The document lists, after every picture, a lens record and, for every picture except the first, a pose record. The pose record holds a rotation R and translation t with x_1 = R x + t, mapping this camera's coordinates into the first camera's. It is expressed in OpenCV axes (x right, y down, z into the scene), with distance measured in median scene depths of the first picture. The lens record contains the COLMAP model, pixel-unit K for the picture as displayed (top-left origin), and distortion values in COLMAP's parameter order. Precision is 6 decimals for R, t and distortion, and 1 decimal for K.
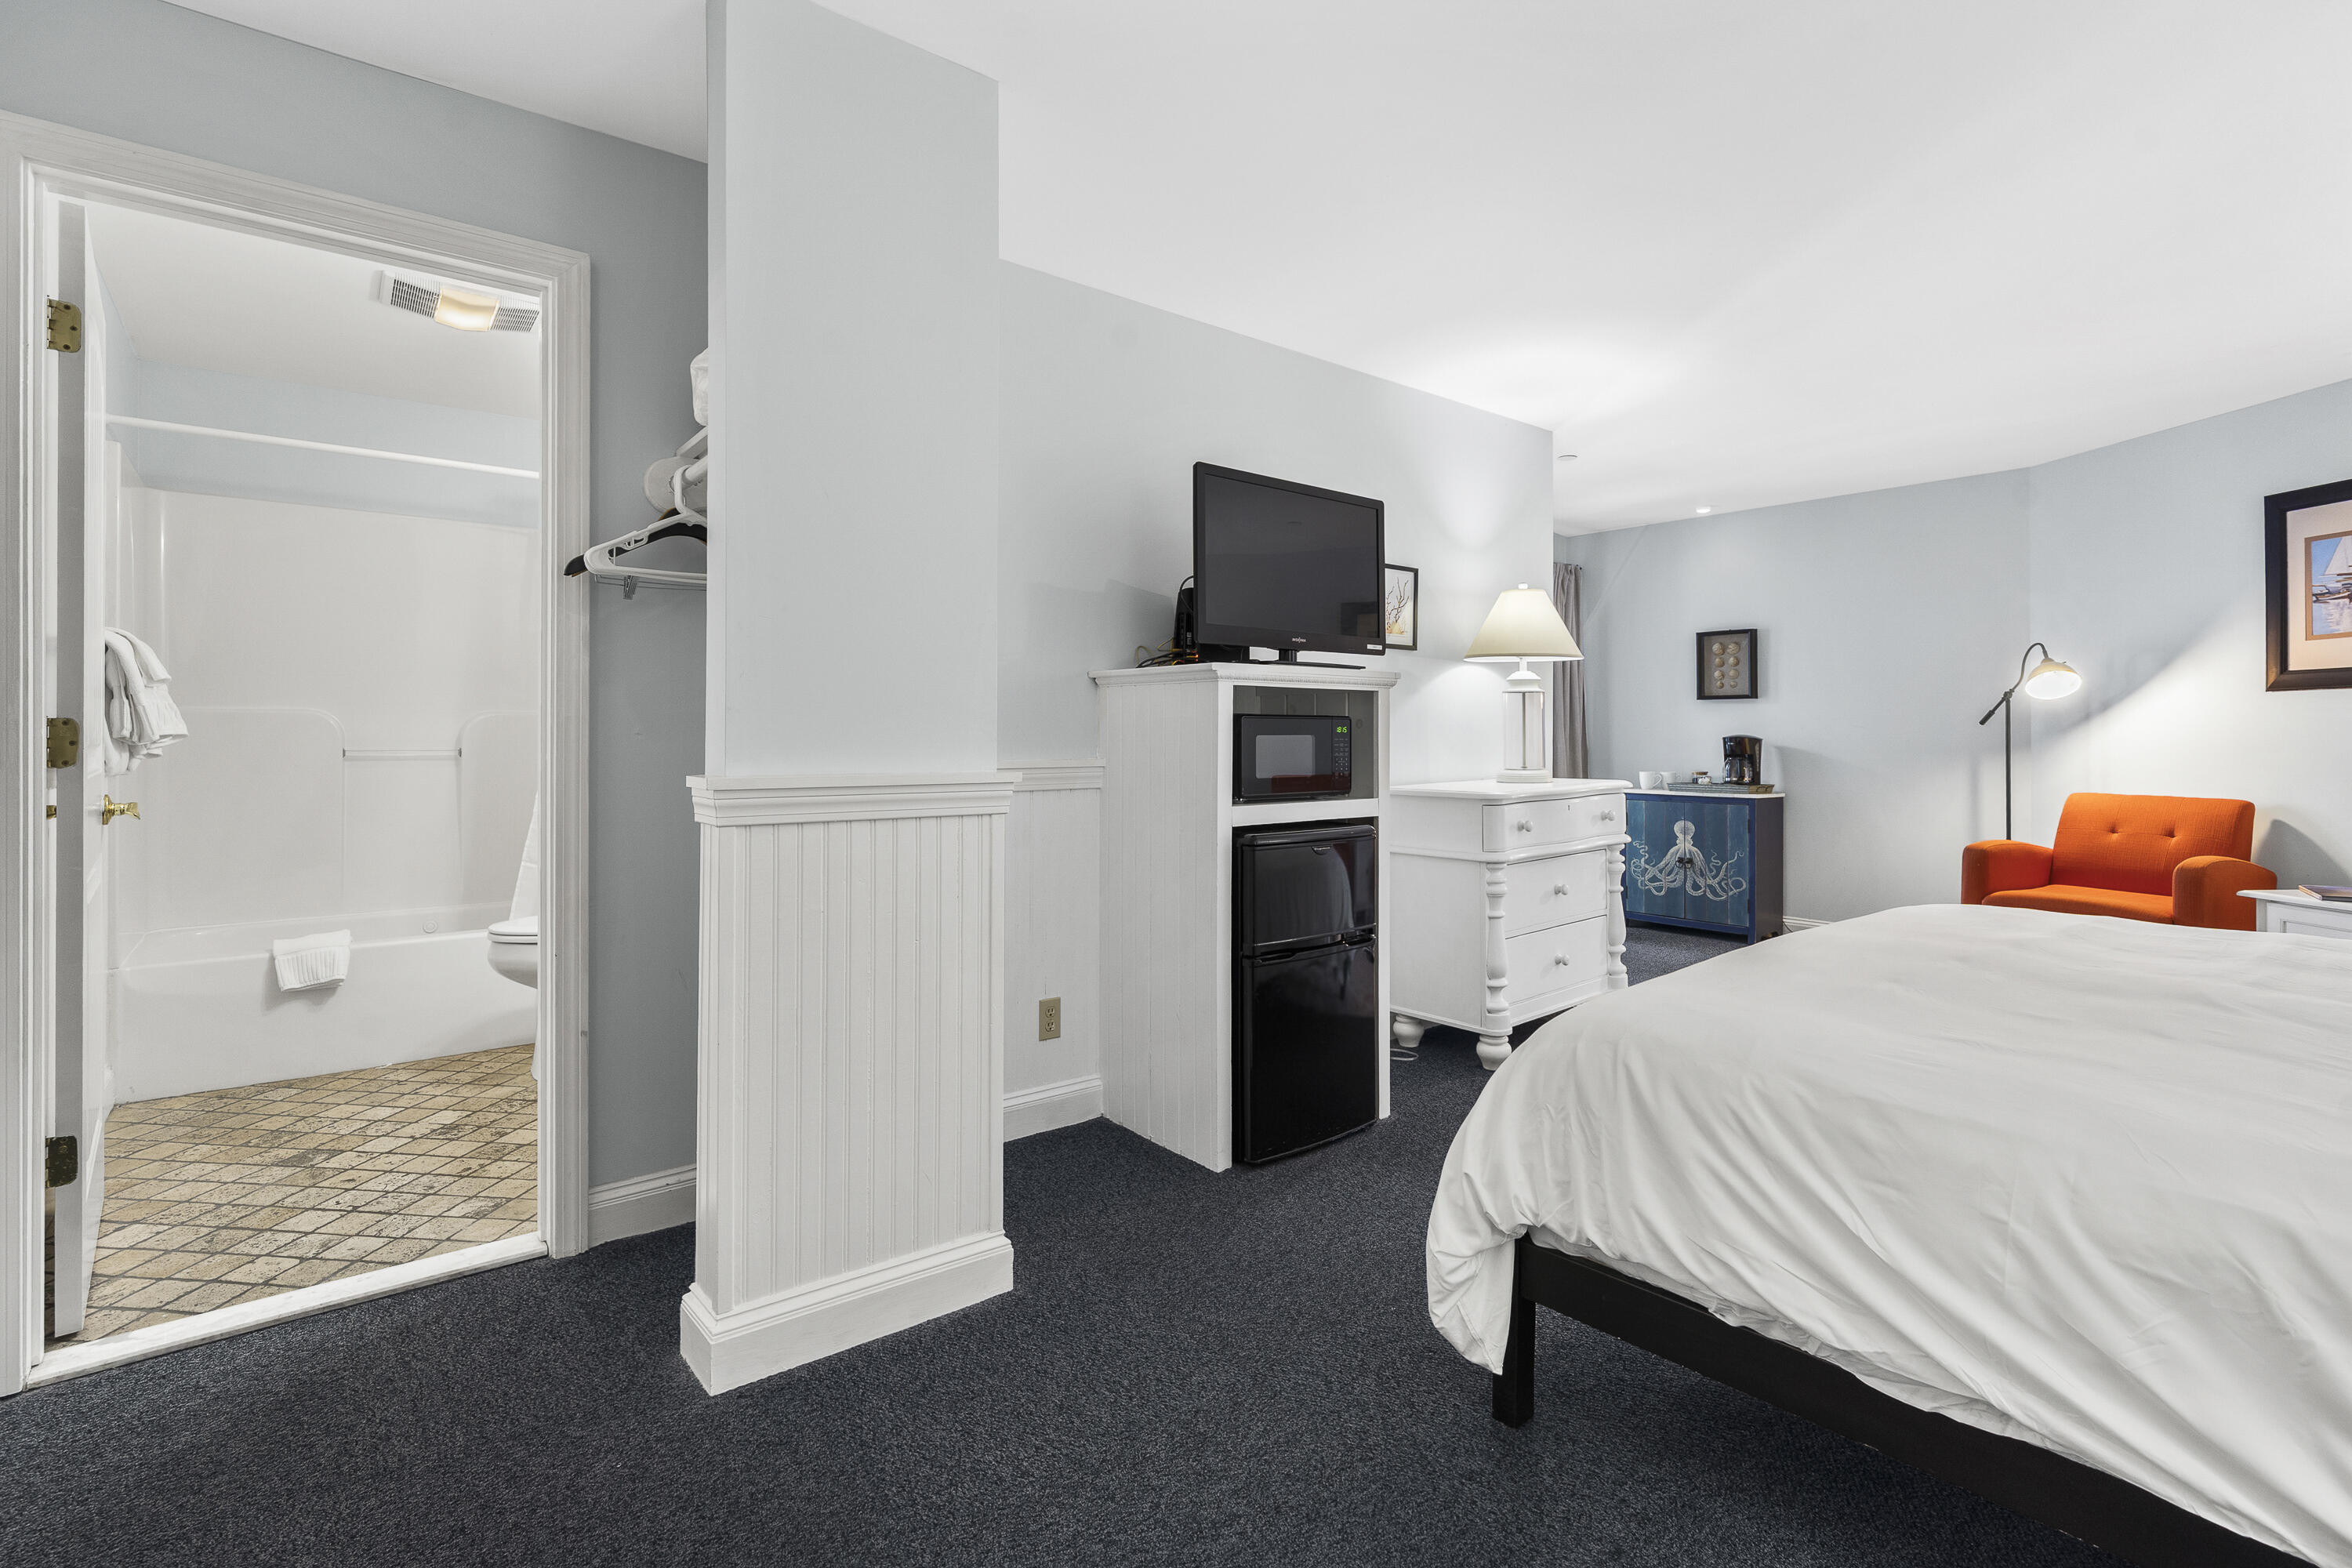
lens RADIAL K [[1080.6, 0, 1193.5], [0, 1080.6, 734.5], [0, 0, 1]] dist [0.000517, 0.000183]
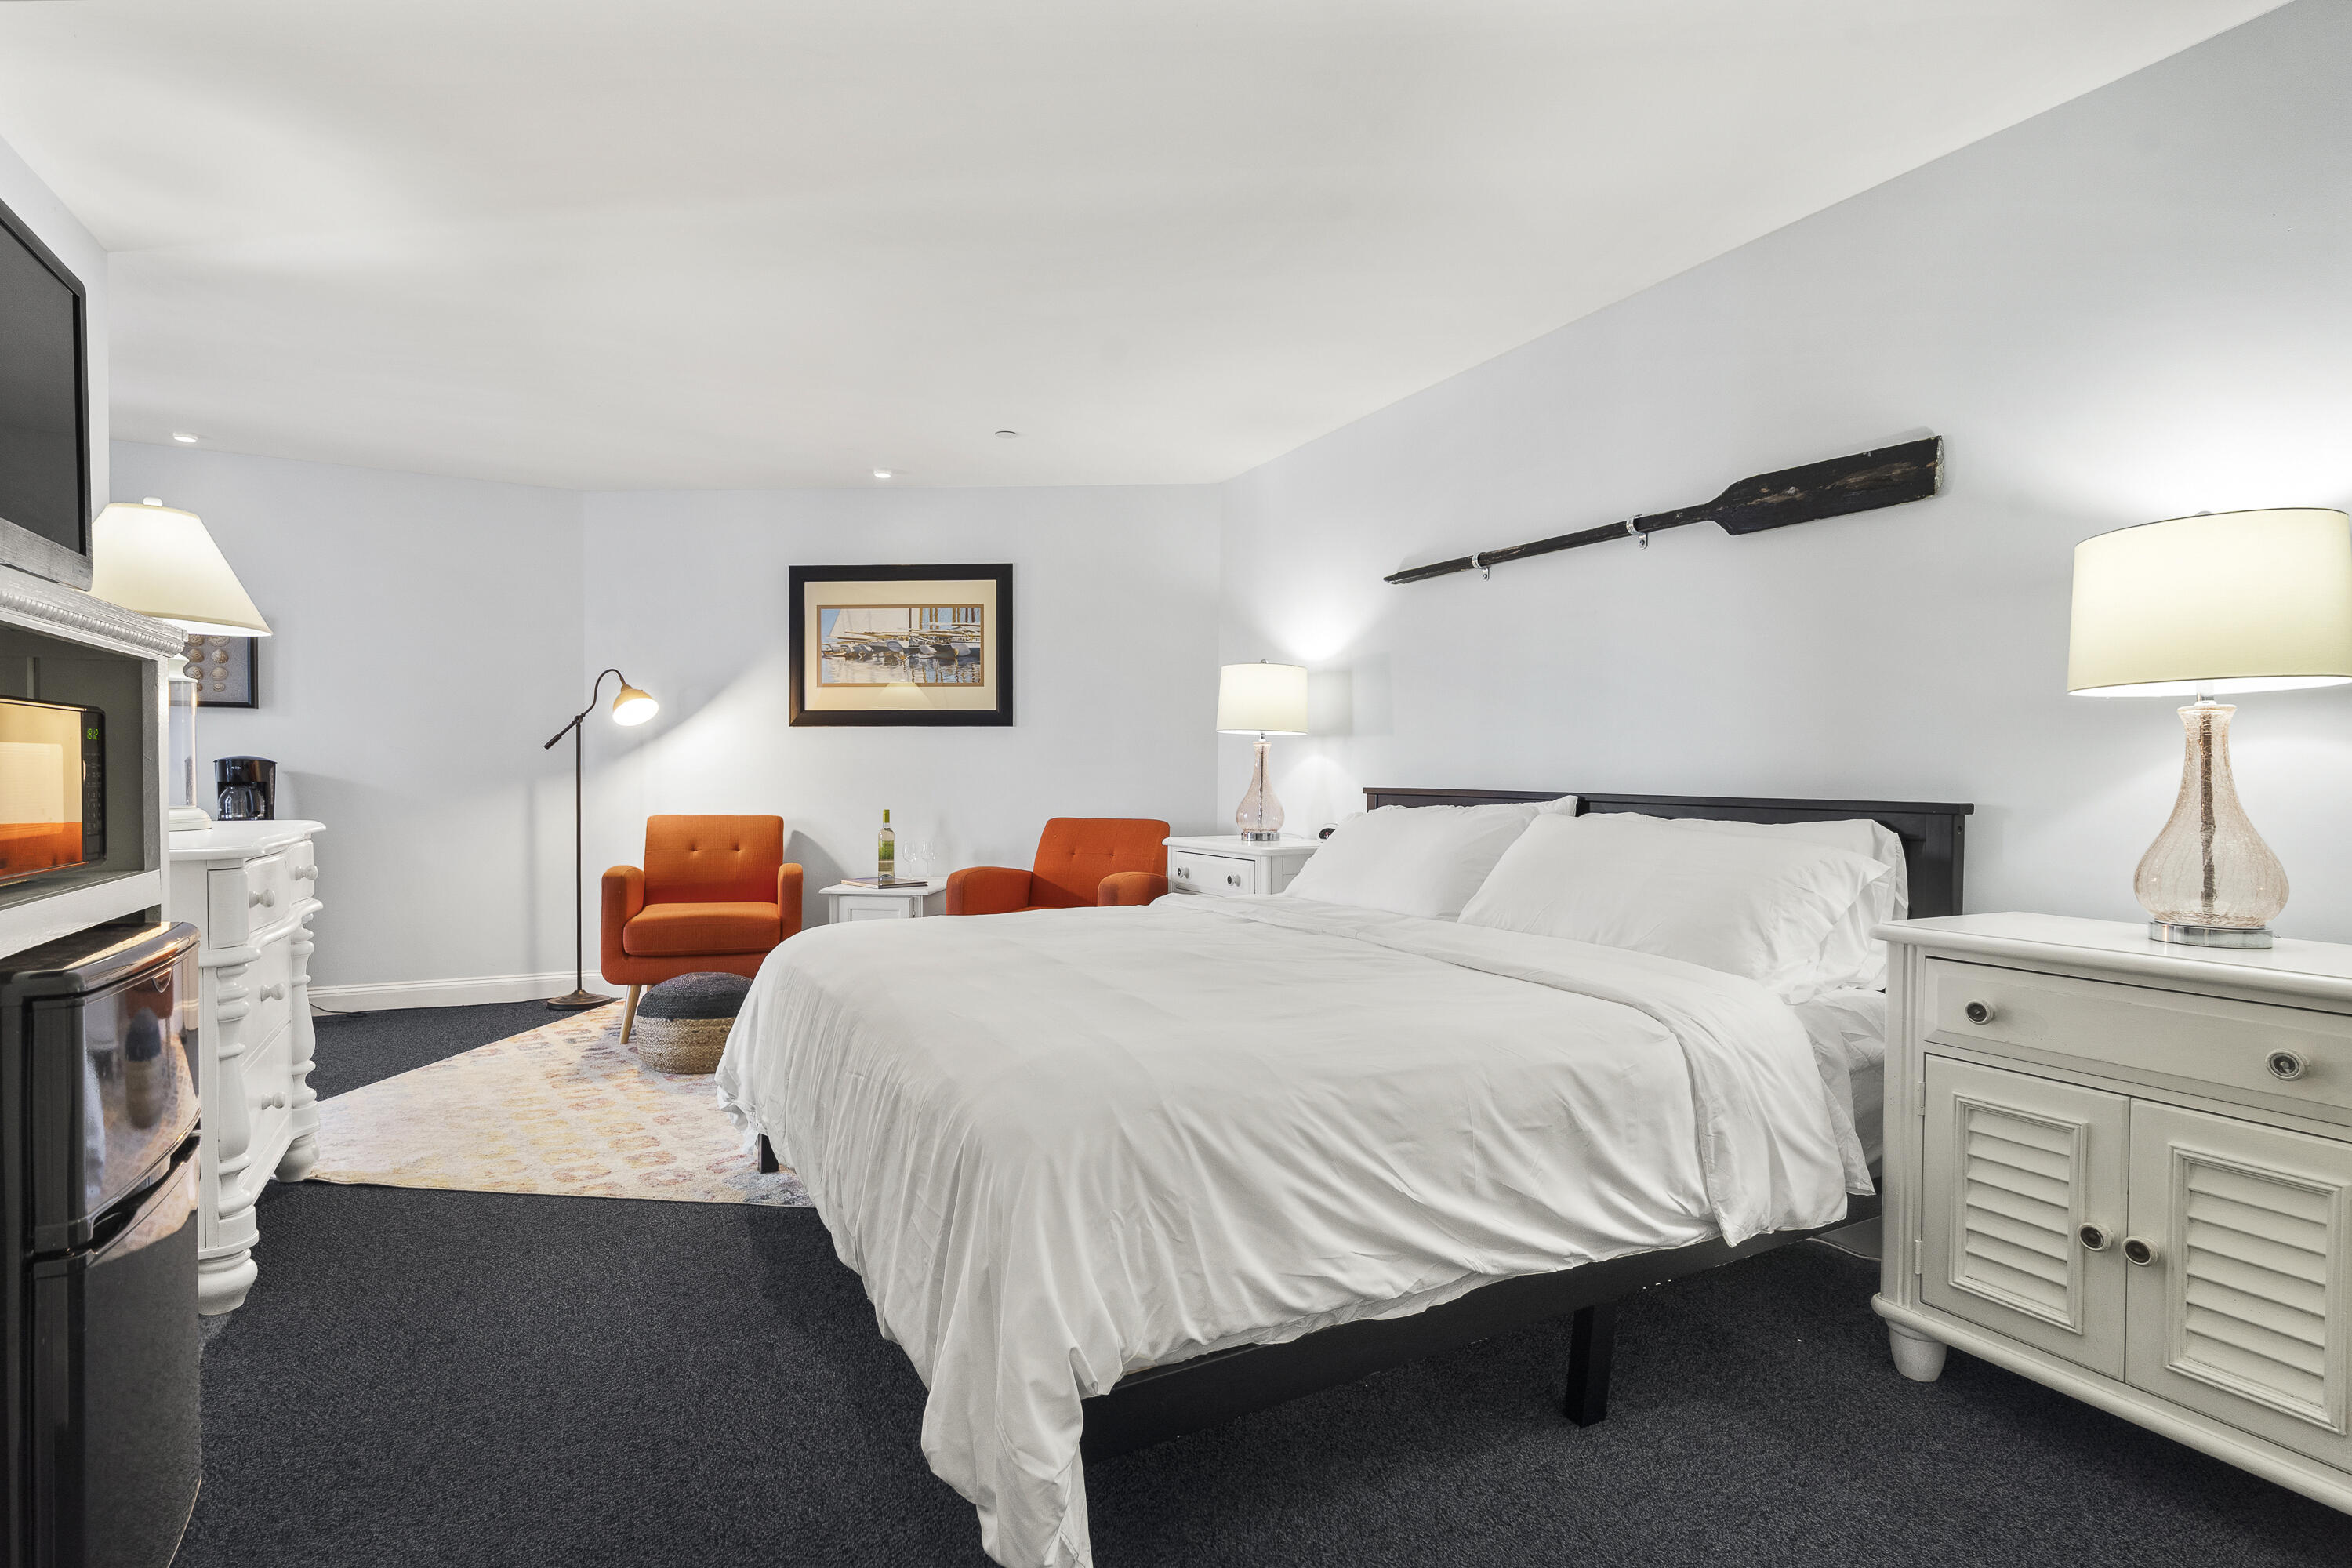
lens RADIAL K [[1154.1, 0, 1174.6], [0, 1154.1, 791.6], [0, 0, 1]] dist [-0.004814, -0.000504]
pose [[0.209698, -0.017019, 0.977618, -0.203653], [-0.009788, 0.999762, 0.019504, 0.004860], [-0.977717, -0.013659, 0.209481, 0.318126]]
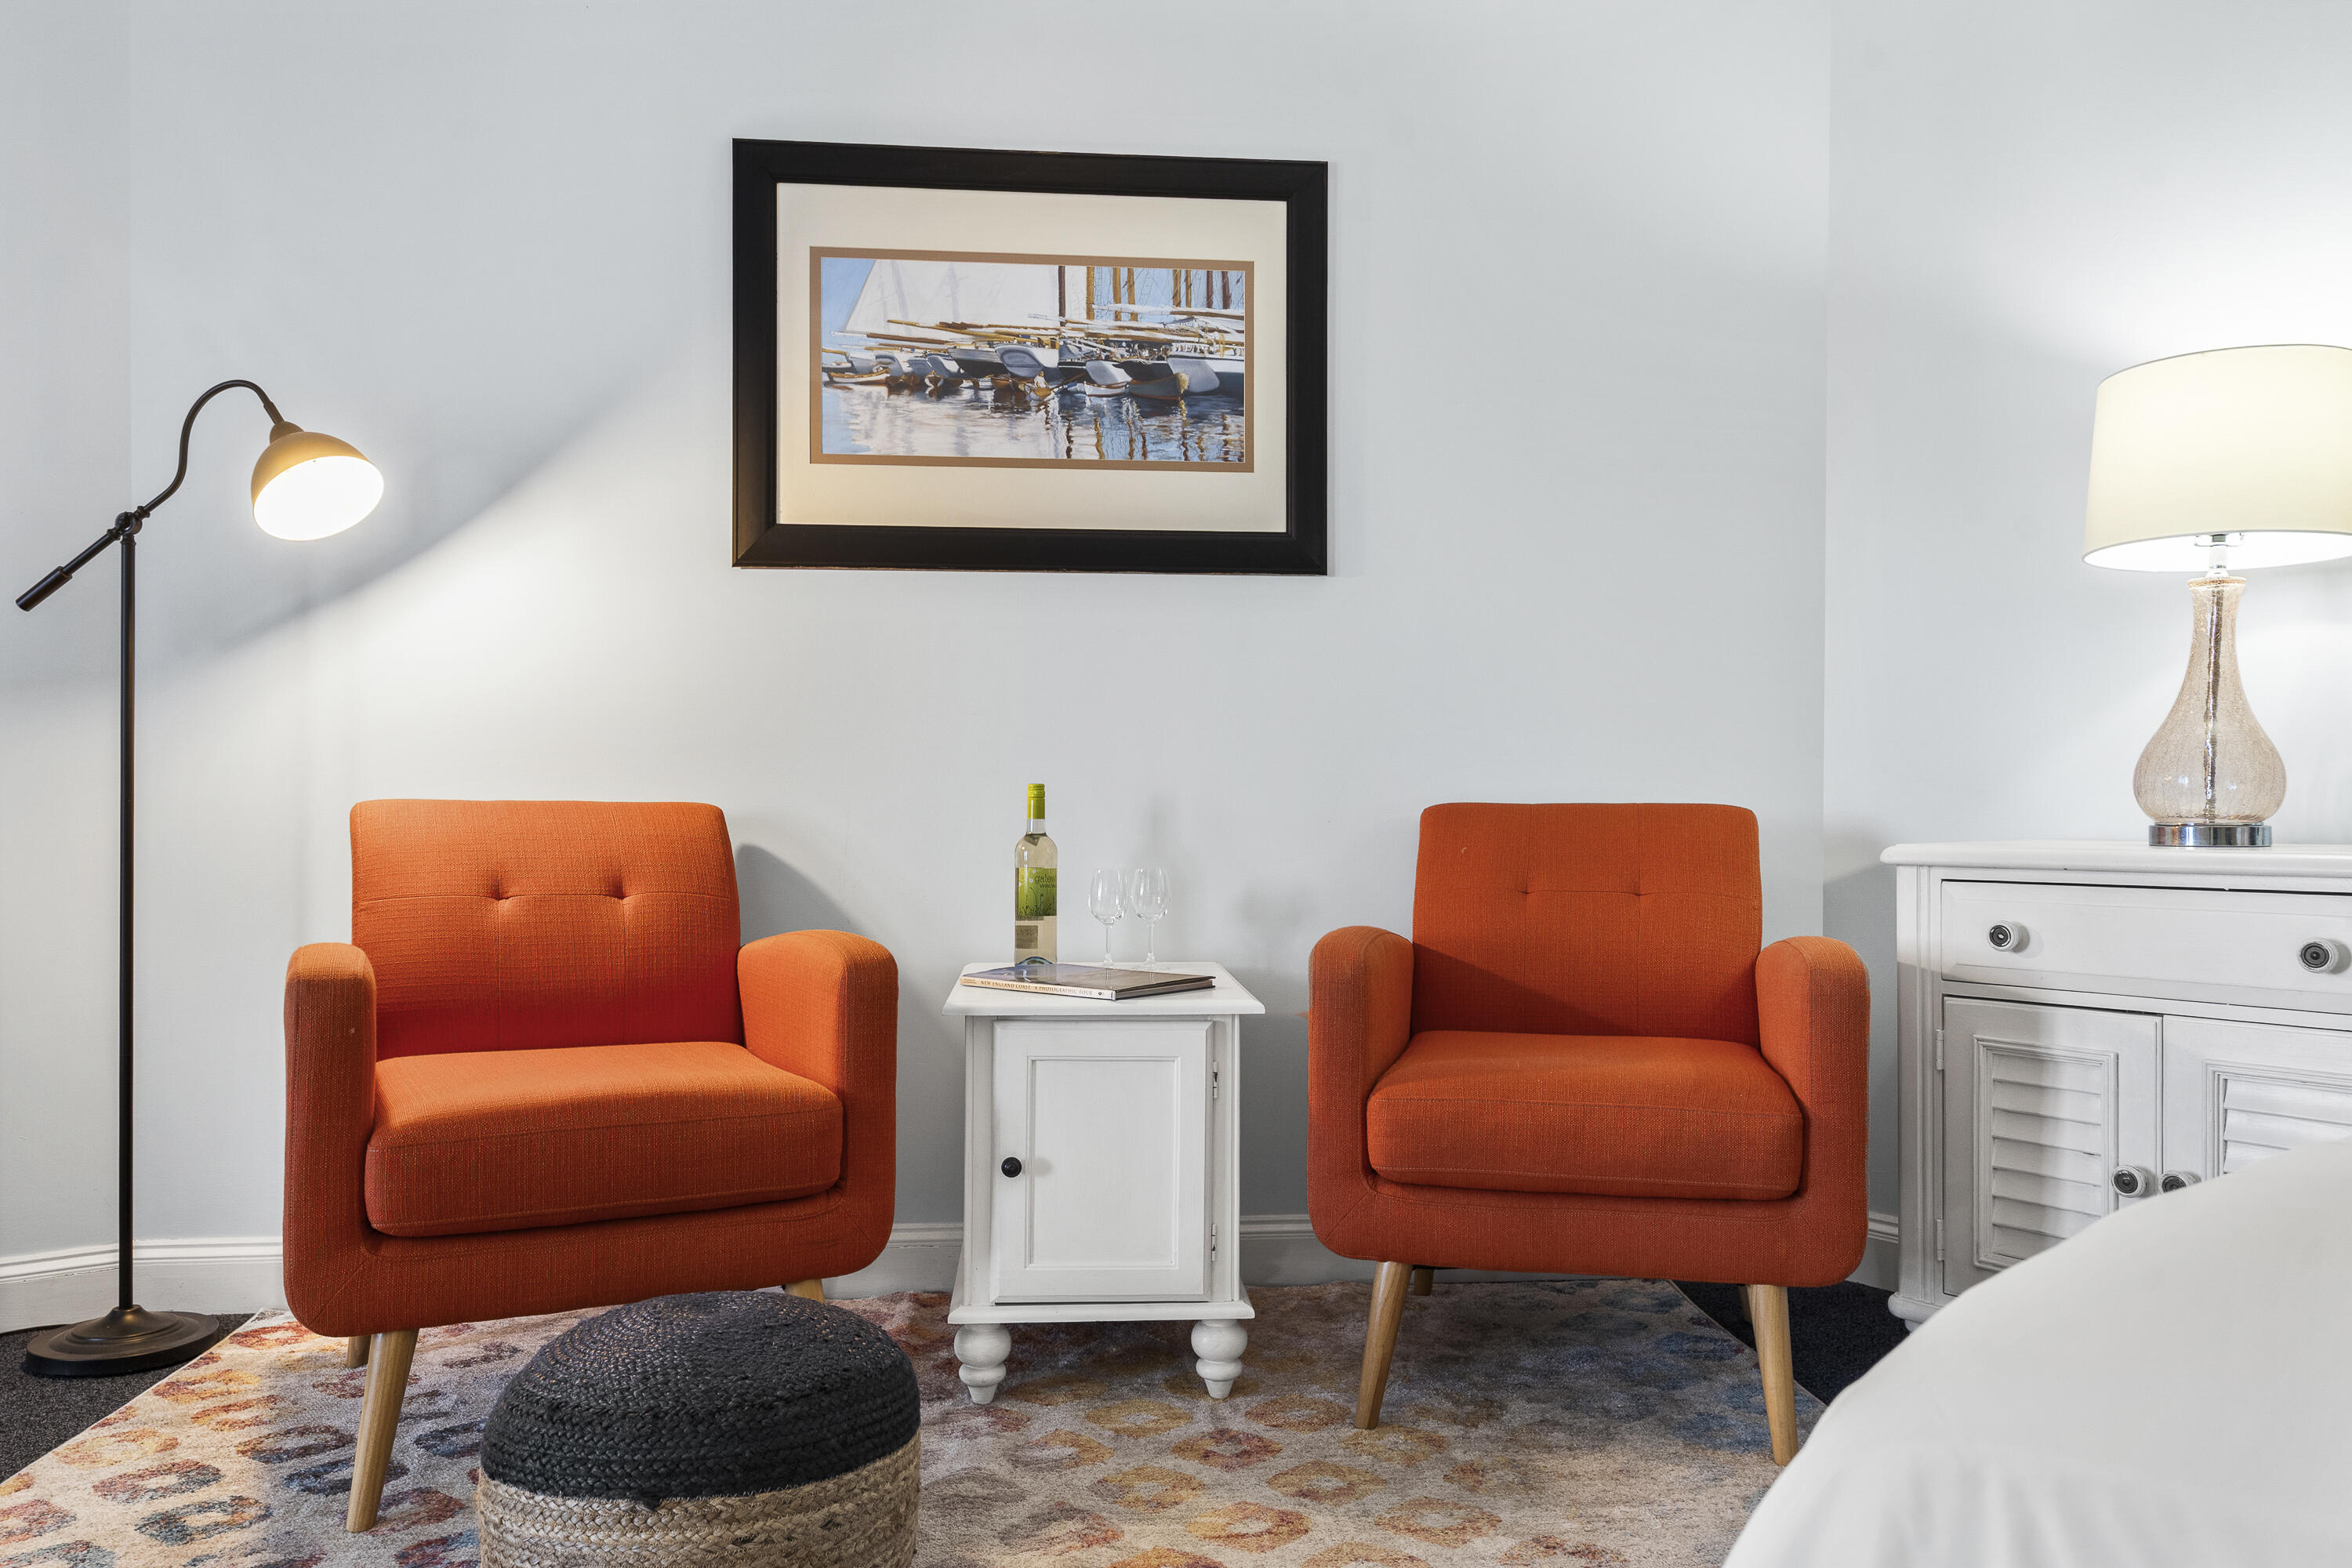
lens RADIAL K [[1708.5, 0, 1177.3], [0, 1708.5, 802.1], [0, 0, 1]] dist [0.006927, 0.001204]
pose [[0.045627, -0.004699, 0.998948, 0.292227], [-0.008800, 0.999948, 0.005105, 0.058067], [-0.998920, -0.009023, 0.045583, 0.823390]]
